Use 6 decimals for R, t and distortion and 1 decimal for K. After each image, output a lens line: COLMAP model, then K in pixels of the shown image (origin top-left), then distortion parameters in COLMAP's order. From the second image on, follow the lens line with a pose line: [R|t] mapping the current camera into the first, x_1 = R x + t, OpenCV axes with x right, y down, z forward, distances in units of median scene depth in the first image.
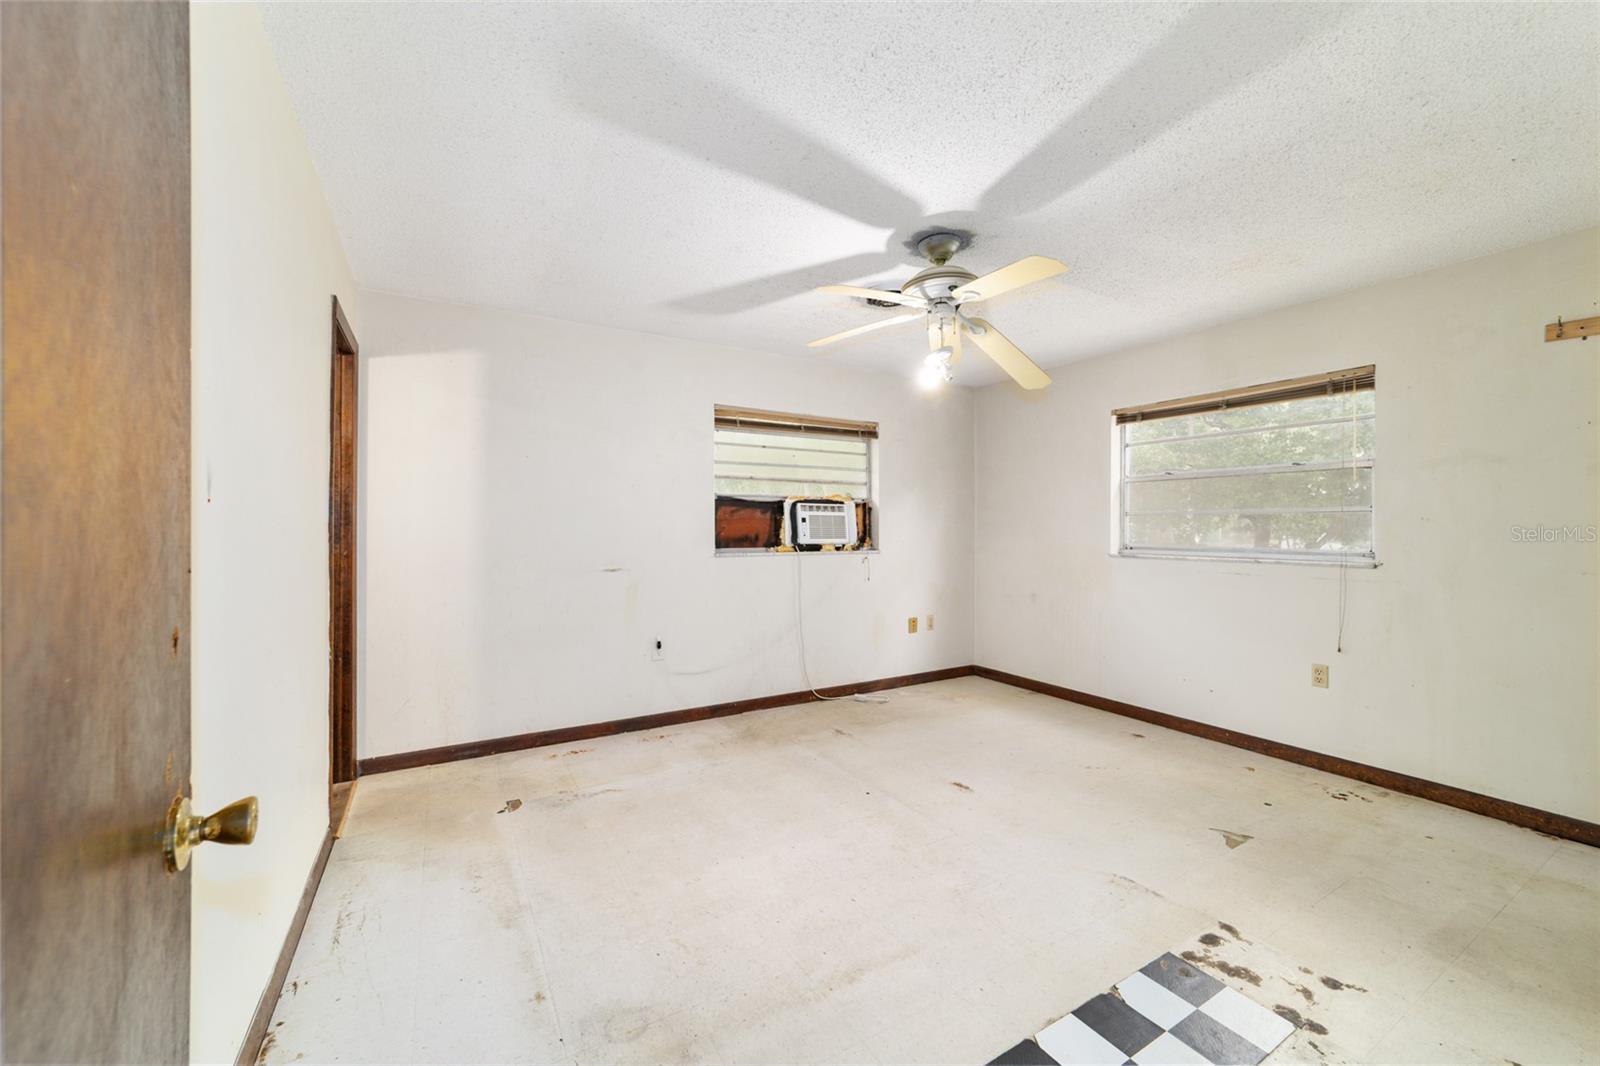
lens RADIAL K [[614.0, 0, 797.8], [0, 614.0, 539.5], [0, 0, 1]] dist [-0.018619, 0.007998]
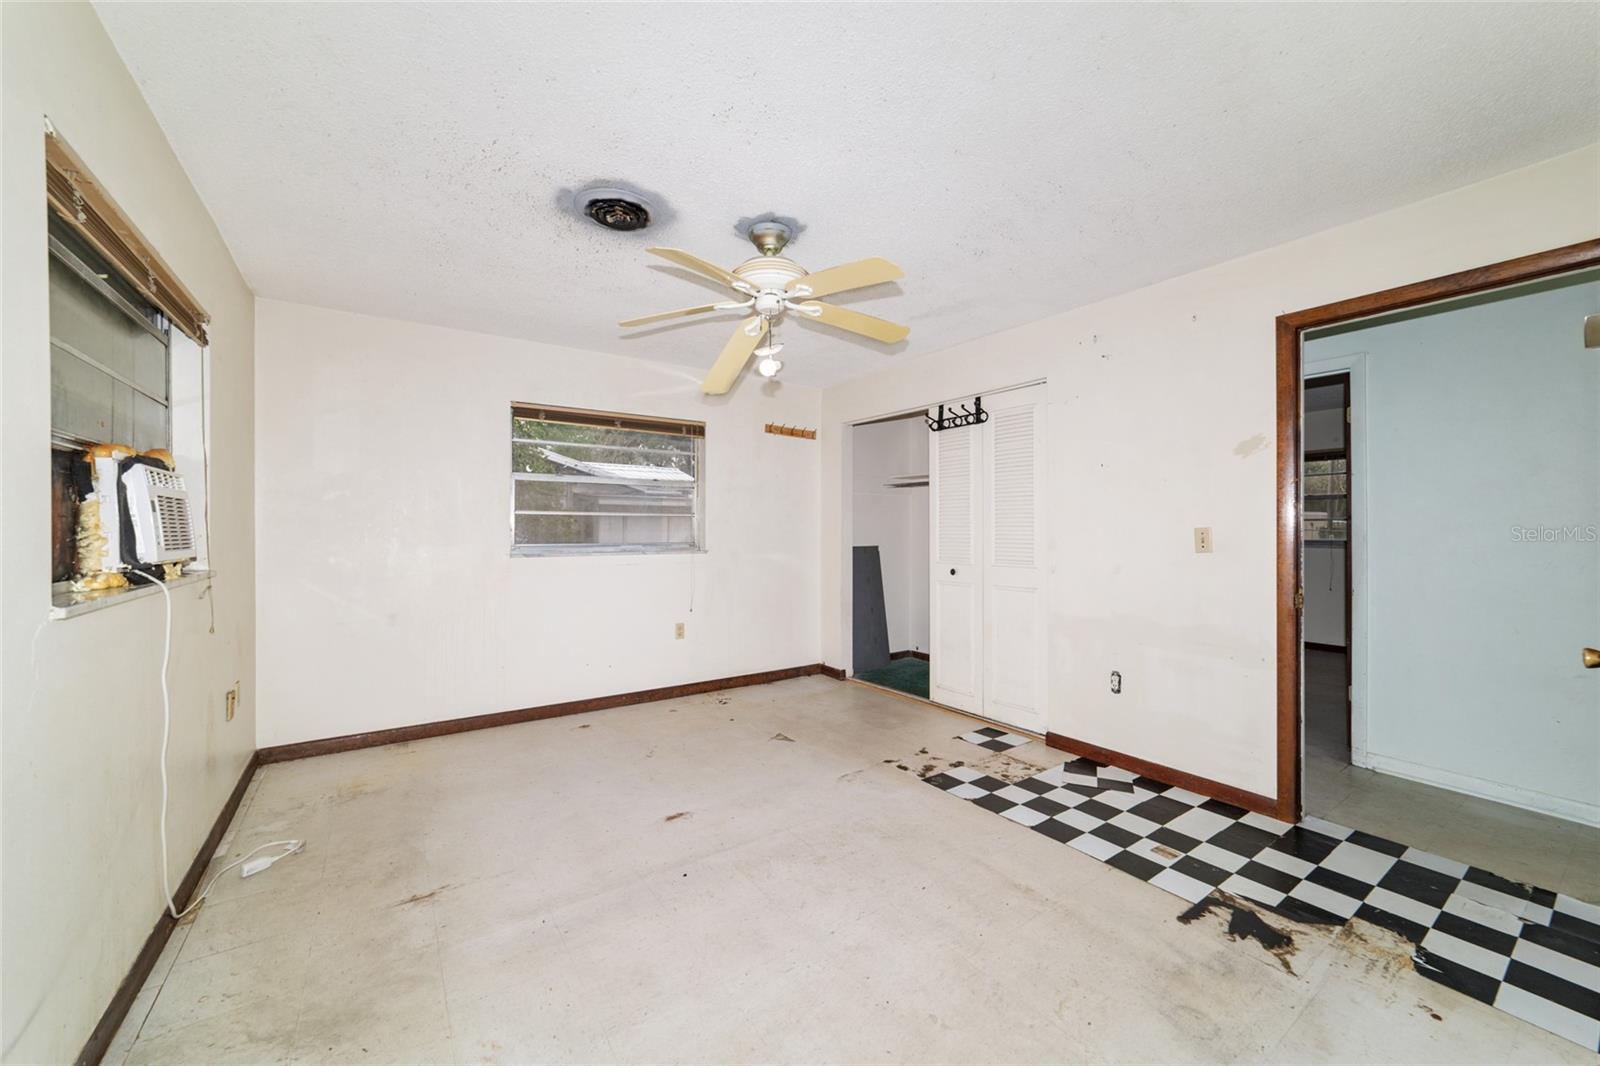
lens RADIAL K [[614.0, 0, 801.7], [0, 614.0, 528.2], [0, 0, 1]] dist [-0.018619, 0.007998]
pose [[-0.083887, 0.001053, 0.996475, -0.769192], [0.017233, 0.999851, 0.000394, -0.015043], [-0.996326, 0.017205, -0.083893, 1.075600]]
